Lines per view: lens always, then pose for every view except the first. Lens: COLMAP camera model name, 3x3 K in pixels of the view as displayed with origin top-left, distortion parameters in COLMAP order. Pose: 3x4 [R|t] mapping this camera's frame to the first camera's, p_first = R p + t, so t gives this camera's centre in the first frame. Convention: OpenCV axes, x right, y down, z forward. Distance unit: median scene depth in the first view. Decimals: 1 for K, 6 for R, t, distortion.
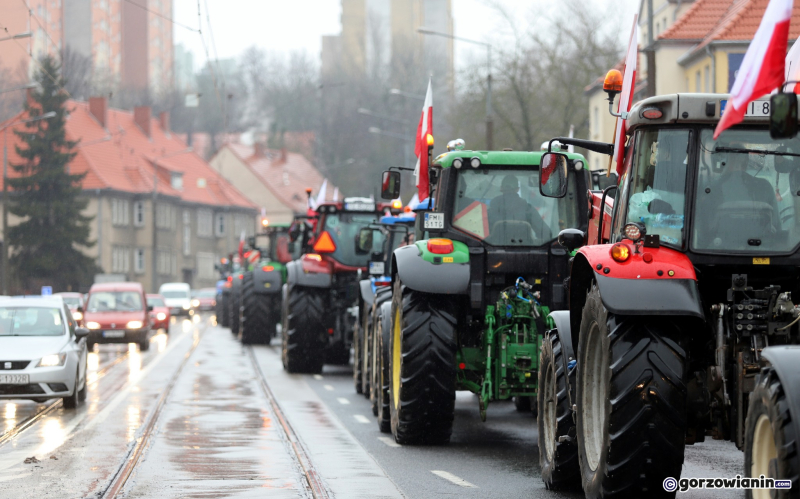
lens RADIAL K [[2044.4, 0, 400.0], [0, 2044.4, 249.5], [0, 0, 1]] dist [-0.100829, -0.643772]
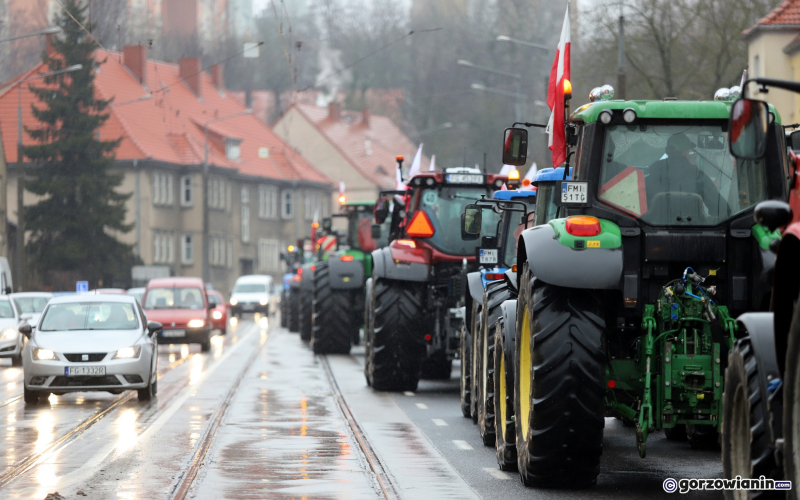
lens RADIAL K [[2044.4, 0, 400.0], [0, 2044.4, 250.0], [0, 0, 1]] dist [-0.100829, -0.643772]
pose [[0.999704, -0.002752, -0.024177, -0.024428], [0.002814, 0.999993, 0.002533, 0.004163], [0.024170, -0.002600, 0.999704, 0.198926]]
